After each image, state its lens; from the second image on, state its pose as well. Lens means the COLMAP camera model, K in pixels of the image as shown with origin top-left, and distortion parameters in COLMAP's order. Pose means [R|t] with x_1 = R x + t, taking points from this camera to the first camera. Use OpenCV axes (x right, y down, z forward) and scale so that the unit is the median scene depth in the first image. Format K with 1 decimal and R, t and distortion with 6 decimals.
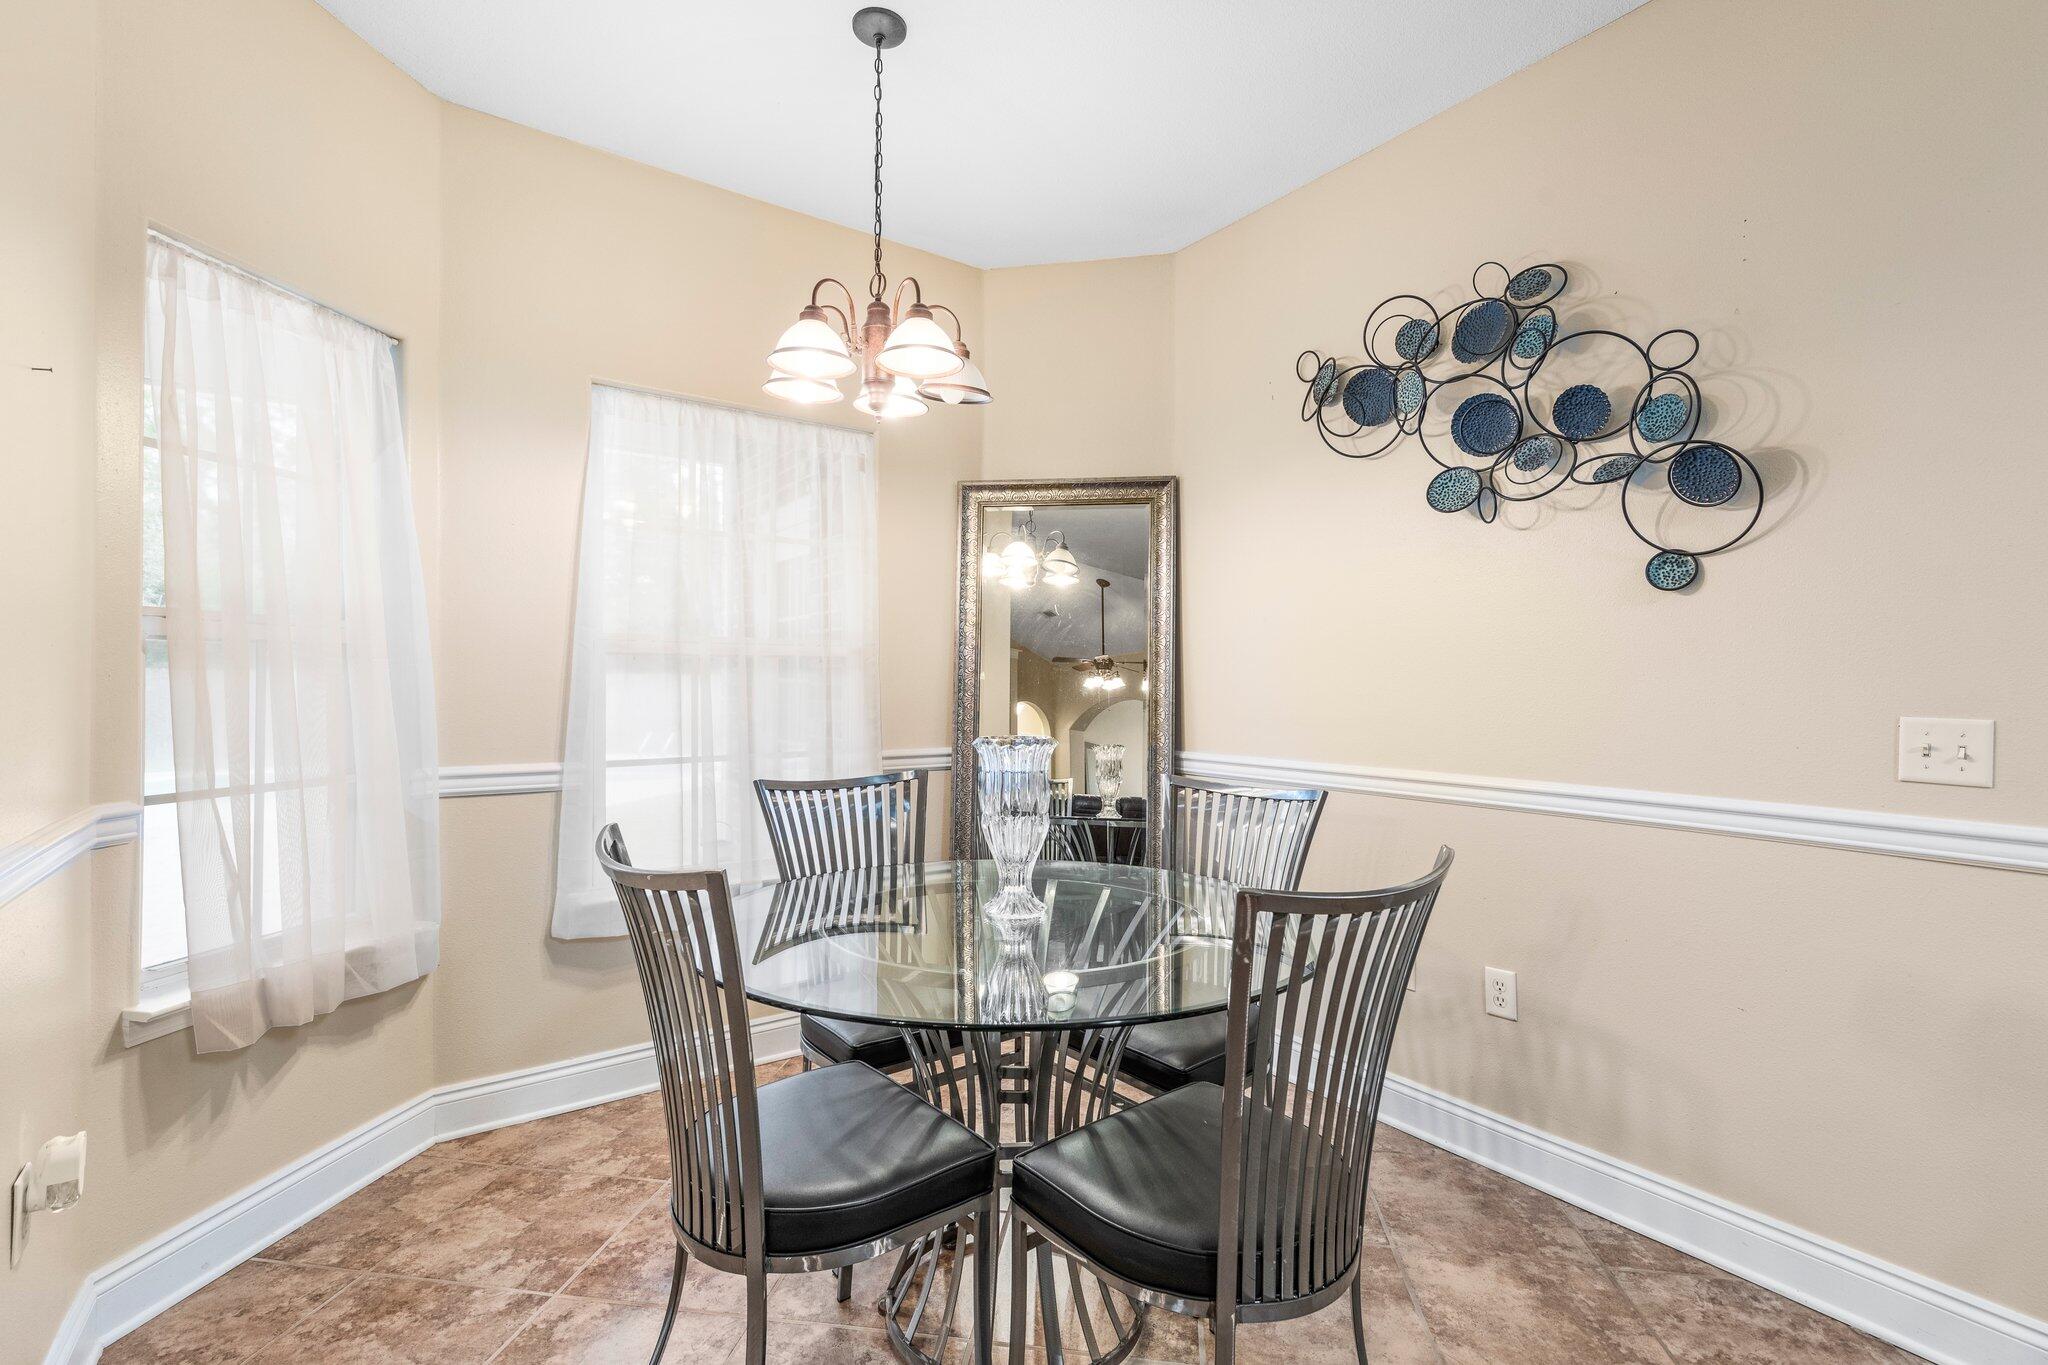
lens RADIAL K [[912.5, 0, 1024.0], [0, 912.5, 682.5], [0, 0, 1]] dist [0.003658, -0.000144]
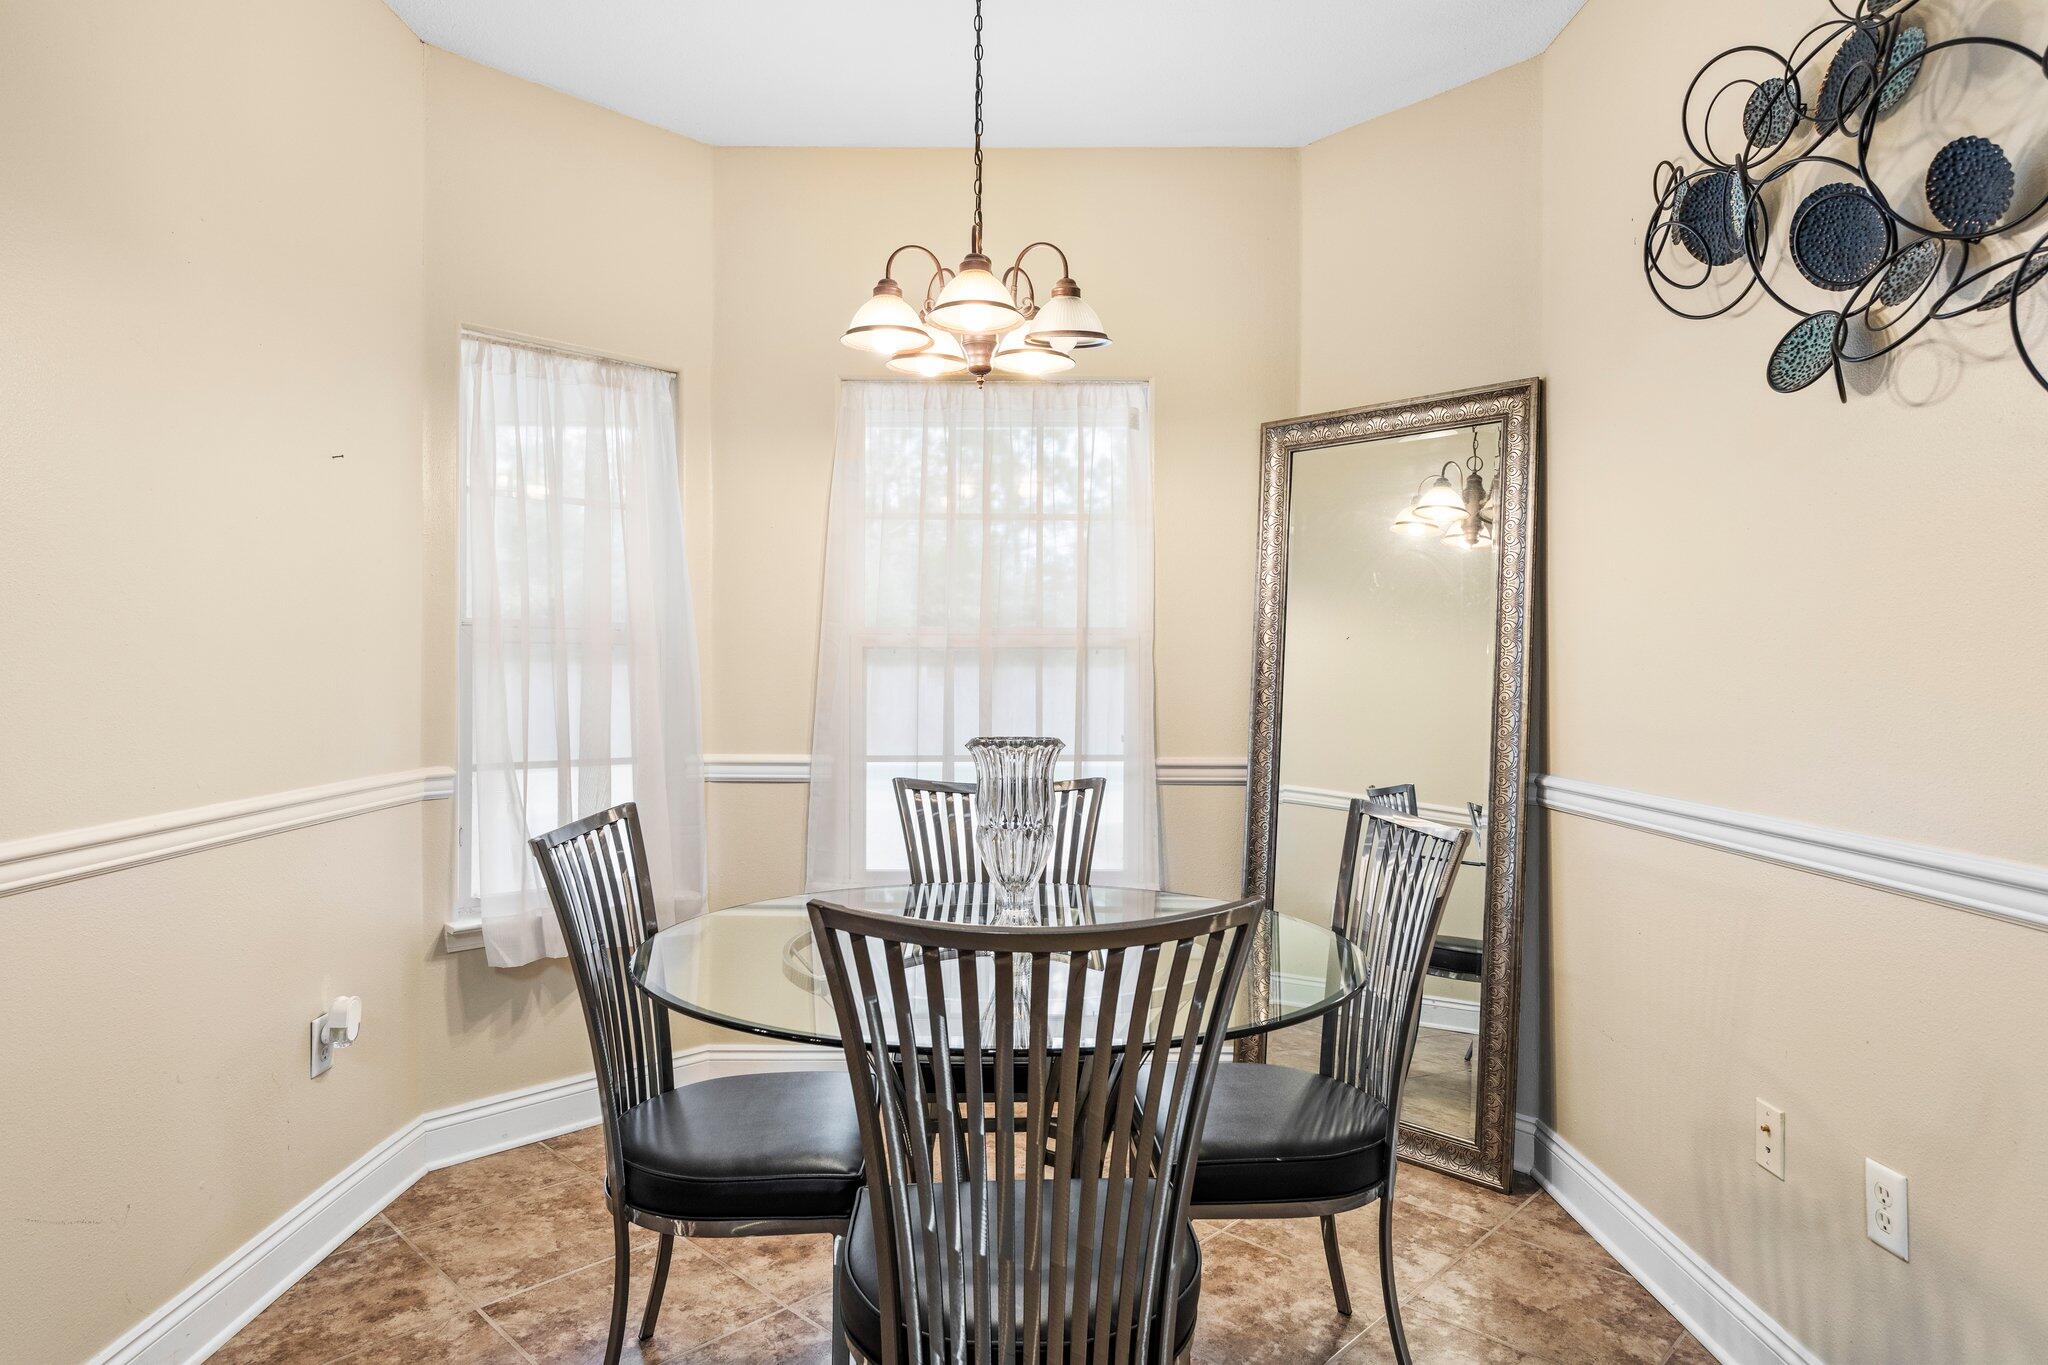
lens RADIAL K [[1149.1, 0, 1024.0], [0, 1149.1, 682.5], [0, 0, 1]] dist [0.005840, -0.001962]
pose [[0.819350, 0.000706, -0.573293, 0.497996], [0.000689, 0.999997, 0.002216, 0.004175], [0.573293, -0.002211, 0.819348, 0.087273]]
